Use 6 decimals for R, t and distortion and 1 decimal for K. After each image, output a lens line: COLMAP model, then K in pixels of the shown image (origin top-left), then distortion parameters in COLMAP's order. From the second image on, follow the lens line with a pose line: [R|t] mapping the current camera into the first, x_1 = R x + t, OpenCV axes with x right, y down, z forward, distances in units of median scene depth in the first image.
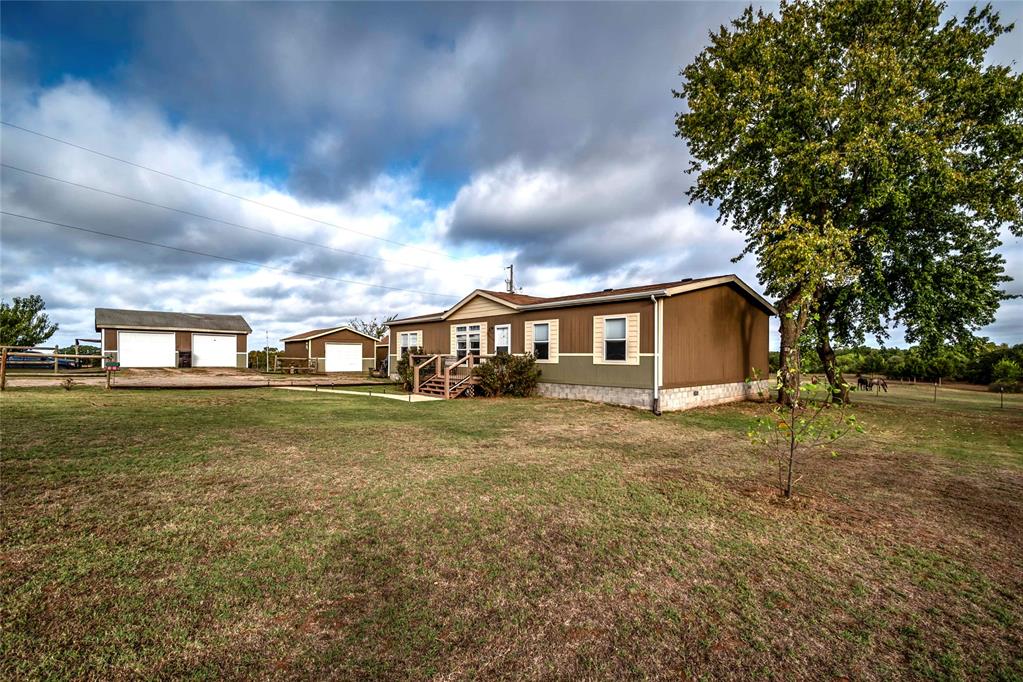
lens RADIAL K [[456.0, 0, 500.7], [0, 456.0, 356.0], [0, 0, 1]] dist [-0.003076, -0.001153]
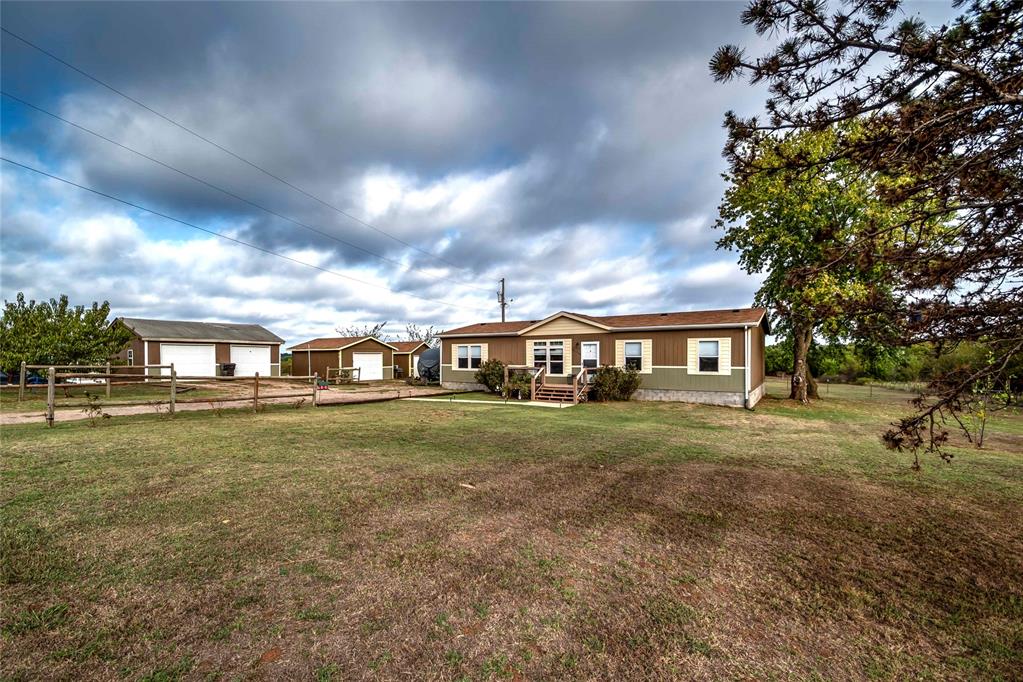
lens RADIAL K [[456.0, 0, 500.7], [0, 456.0, 356.0], [0, 0, 1]] dist [-0.003076, -0.001153]
pose [[0.970531, -0.008933, 0.240810, -0.518423], [0.008669, 0.999960, 0.002154, -0.034921], [-0.240820, -0.000003, 0.970570, -0.130359]]
